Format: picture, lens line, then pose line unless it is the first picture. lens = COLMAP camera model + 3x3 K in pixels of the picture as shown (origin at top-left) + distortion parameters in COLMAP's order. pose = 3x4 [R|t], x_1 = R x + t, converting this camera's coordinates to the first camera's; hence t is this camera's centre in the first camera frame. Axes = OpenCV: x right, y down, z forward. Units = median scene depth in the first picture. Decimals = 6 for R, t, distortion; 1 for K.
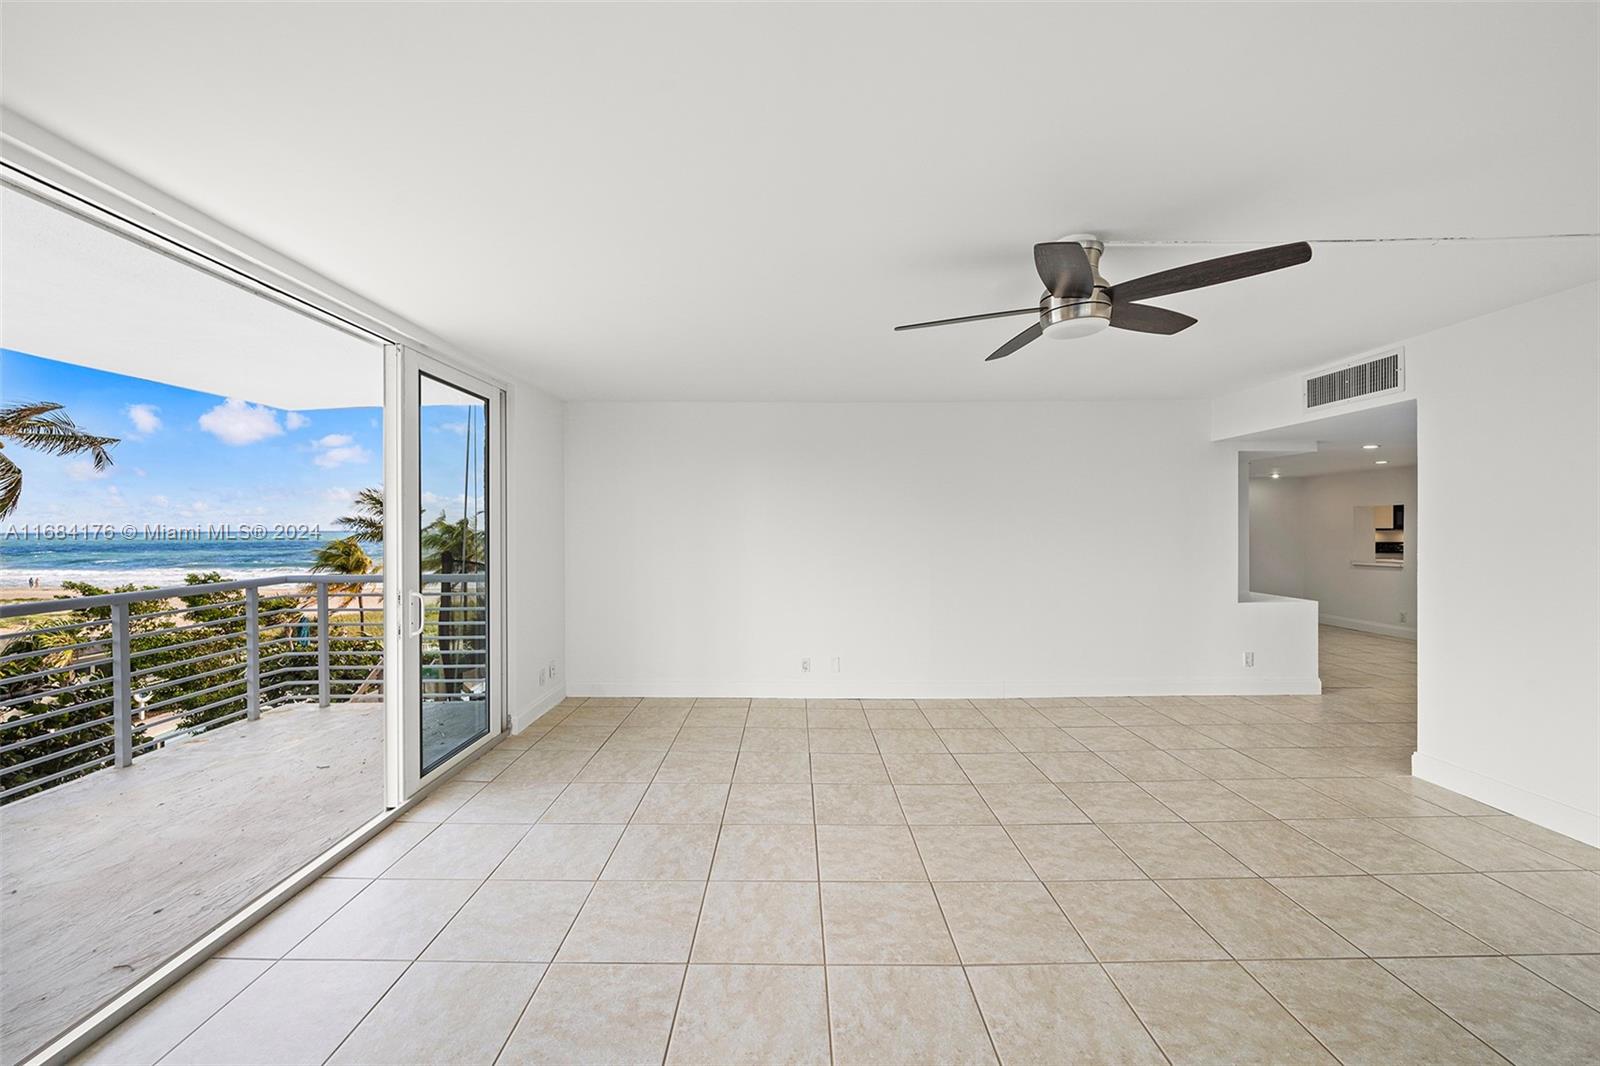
lens RADIAL K [[576.2, 0, 789.6], [0, 576.2, 524.0], [0, 0, 1]] dist [-0.005022, 0.000048]
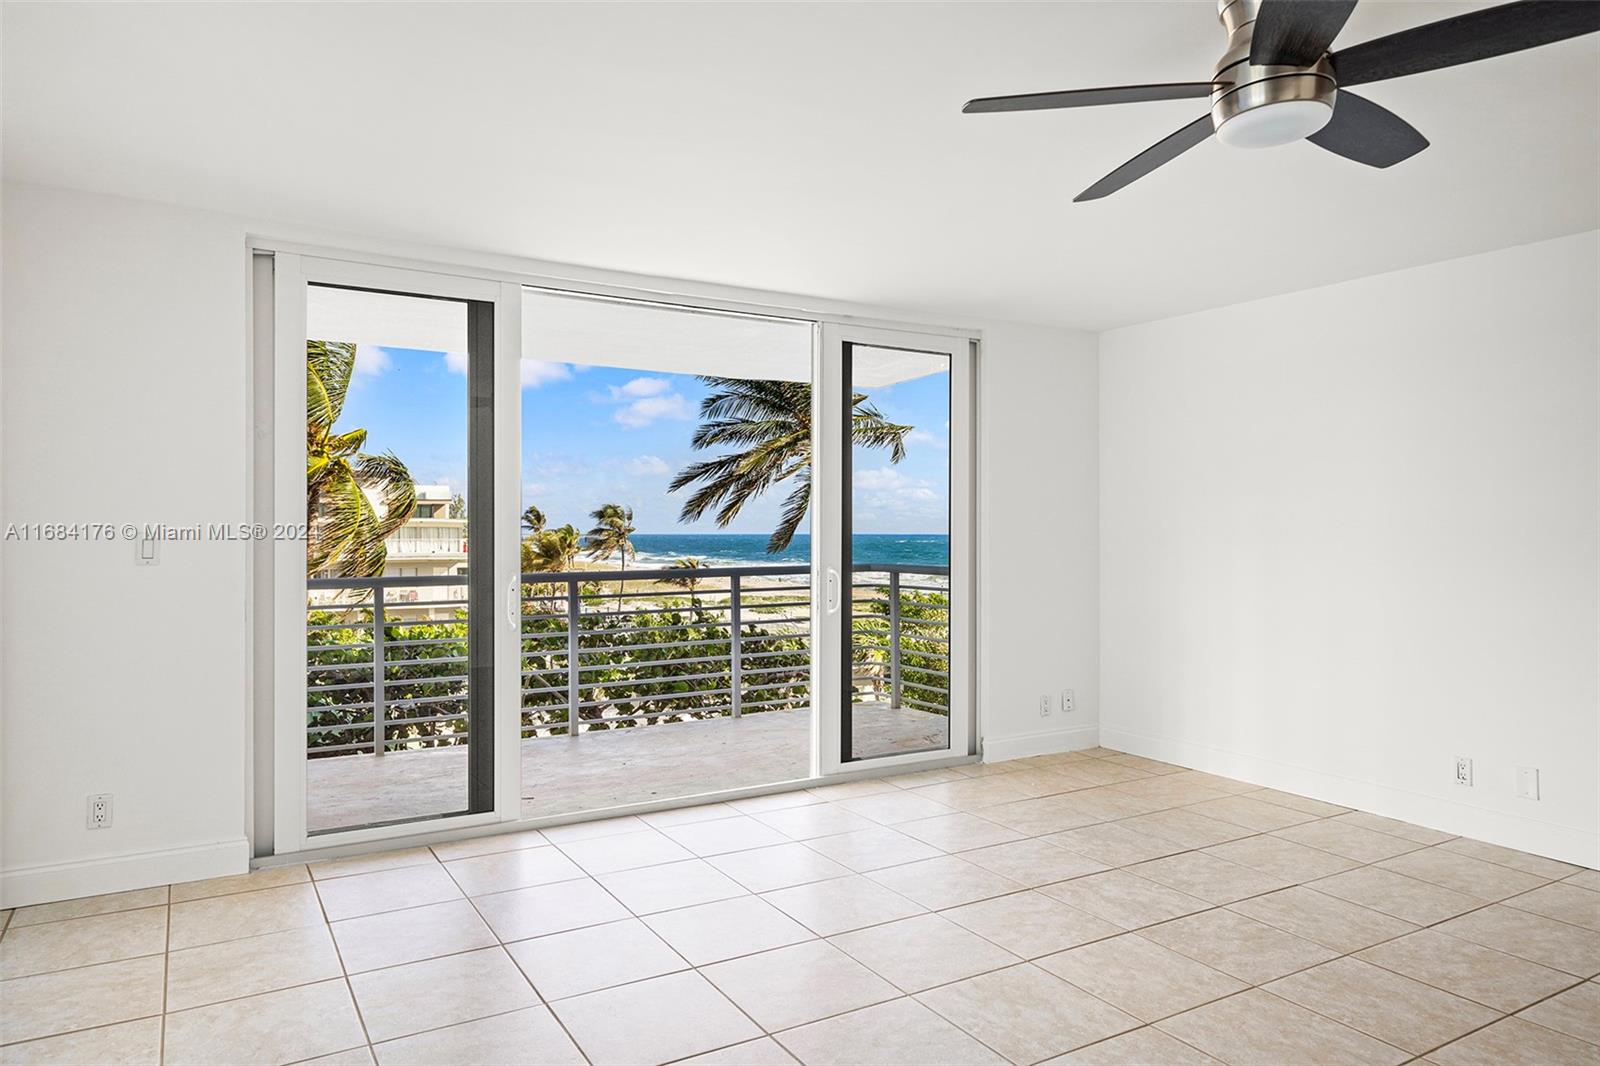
lens RADIAL K [[1030.1, 0, 800.0], [0, 1030.1, 533.0], [0, 0, 1]] dist [0.054104, -0.002130]
pose [[0.516363, 0.001718, -0.856368, 0.710922], [0.007103, 0.999955, 0.006289, 0.037367], [0.856341, -0.009330, 0.516327, 0.036604]]
